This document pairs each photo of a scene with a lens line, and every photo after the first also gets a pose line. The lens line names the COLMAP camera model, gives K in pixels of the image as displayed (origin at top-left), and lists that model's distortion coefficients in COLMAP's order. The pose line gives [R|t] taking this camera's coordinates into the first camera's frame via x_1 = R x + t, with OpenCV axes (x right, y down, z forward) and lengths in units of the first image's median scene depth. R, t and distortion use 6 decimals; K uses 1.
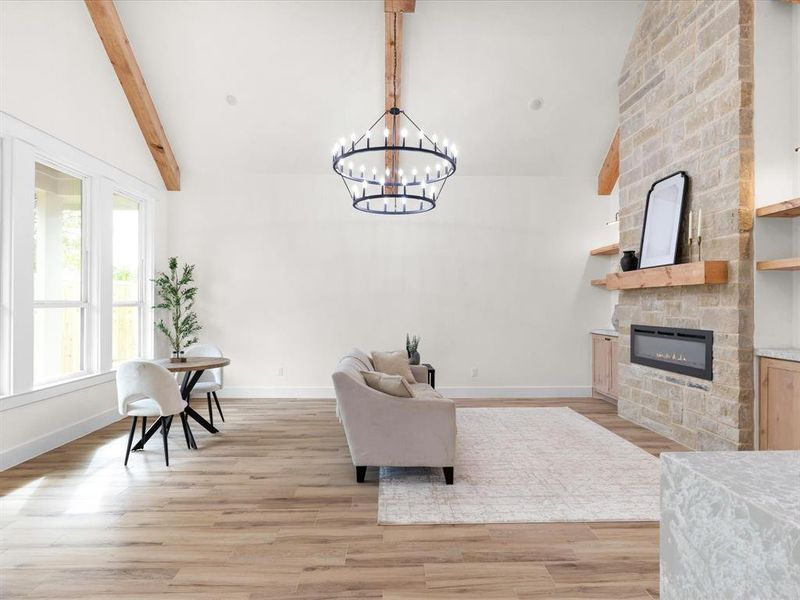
lens RADIAL K [[445.7, 0, 400.0], [0, 445.7, 300.0], [0, 0, 1]] dist [-0.002570, -0.001009]
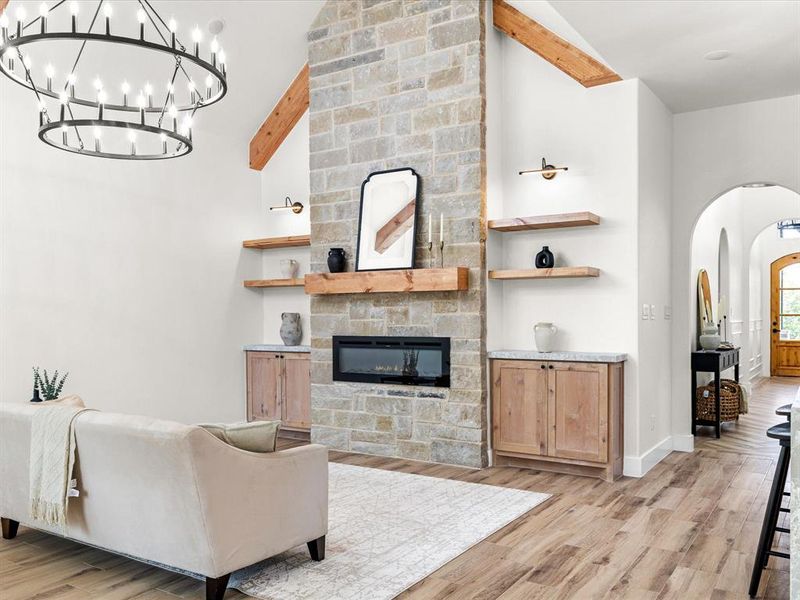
lens RADIAL K [[669.8, 0, 397.3], [0, 669.8, 319.4], [0, 0, 1]] dist [0.004162, -0.000281]
pose [[0.577747, -0.014225, 0.816092, -0.546839], [0.000220, 0.999851, 0.017272, 0.003156], [-0.816216, -0.009799, 0.577664, 0.214239]]
